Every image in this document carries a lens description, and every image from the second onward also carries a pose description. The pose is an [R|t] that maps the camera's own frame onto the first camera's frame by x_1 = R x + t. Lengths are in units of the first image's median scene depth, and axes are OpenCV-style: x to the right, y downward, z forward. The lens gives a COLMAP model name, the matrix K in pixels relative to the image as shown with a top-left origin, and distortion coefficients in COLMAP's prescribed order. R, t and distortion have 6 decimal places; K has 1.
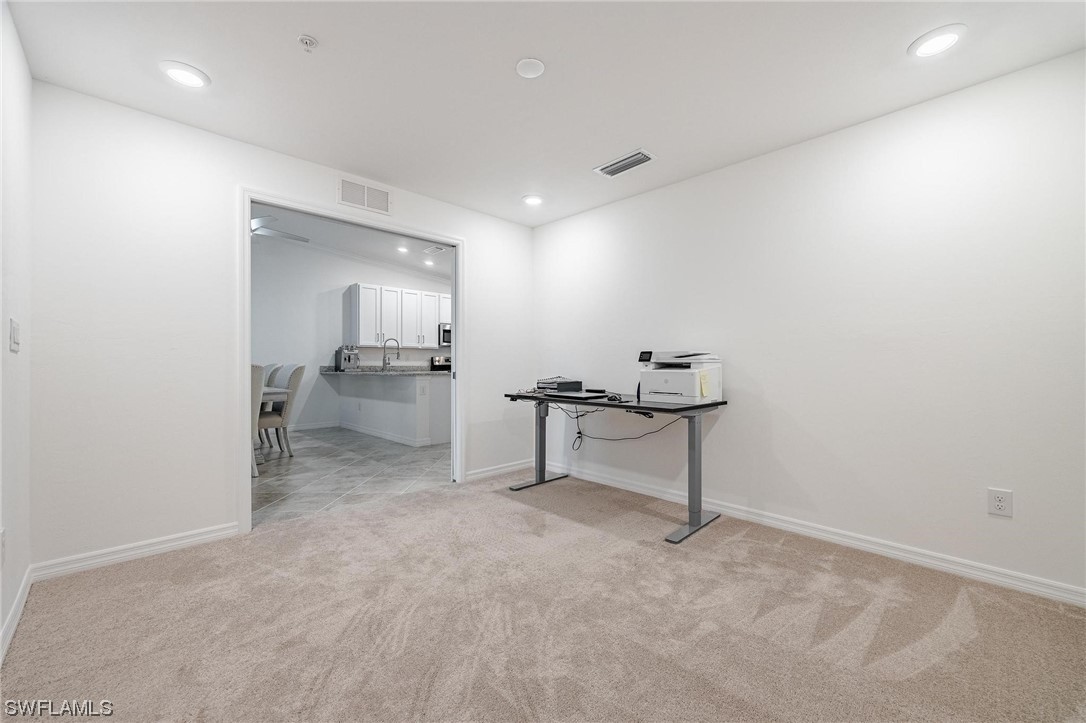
lens RADIAL K [[449.1, 0, 544.3], [0, 449.1, 364.8], [0, 0, 1]] dist [0.002678, -0.000041]
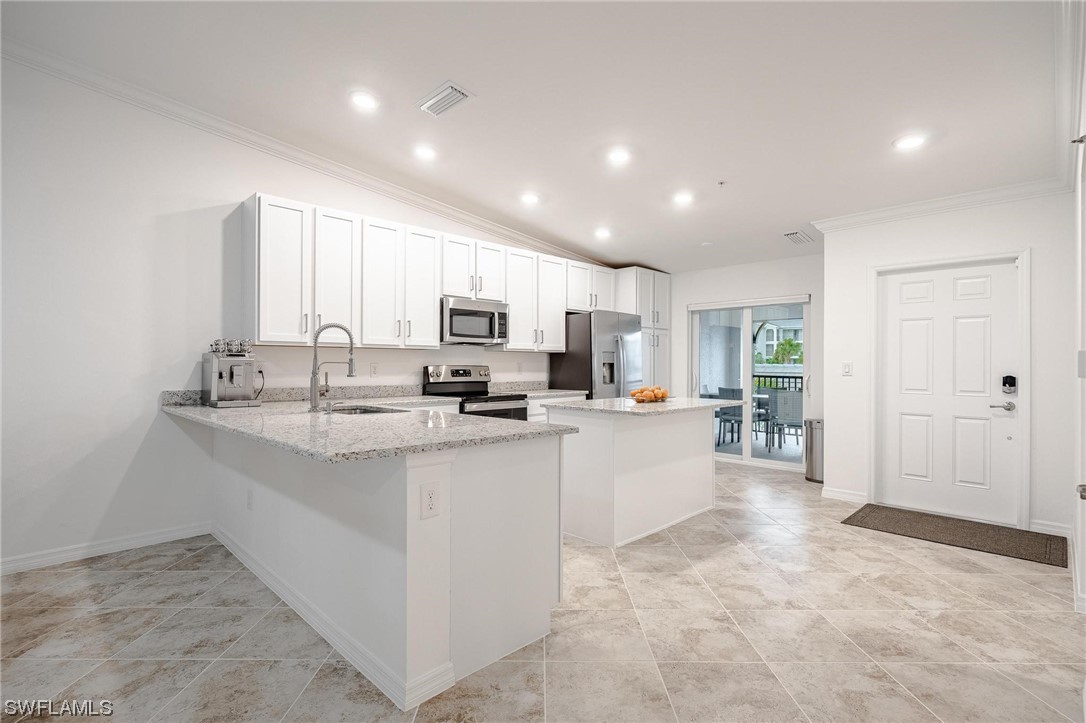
lens RADIAL K [[520.9, 0, 543.0], [0, 520.9, 361.5], [0, 0, 1]] dist [-0.001065, 0.000121]
pose [[0.999820, 0.002824, 0.018740, -0.152942], [-0.002706, 0.999976, -0.006321, -0.021693], [-0.018757, 0.006269, 0.999804, 0.499436]]
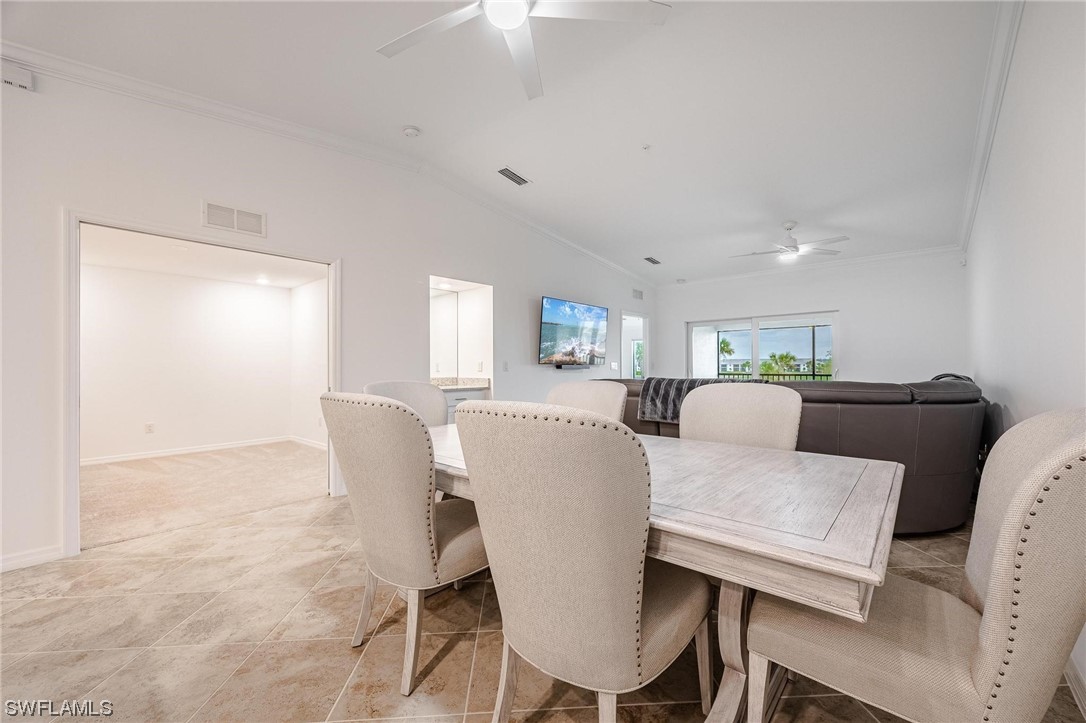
lens RADIAL K [[436.8, 0, 543.0], [0, 436.8, 361.5], [0, 0, 1]] dist [0.000691, -0.000031]
pose [[-0.996407, 0.004060, -0.084598, -0.456991], [0.005066, 0.999919, -0.011682, -0.013830], [0.084543, -0.012069, -0.996347, 0.916791]]
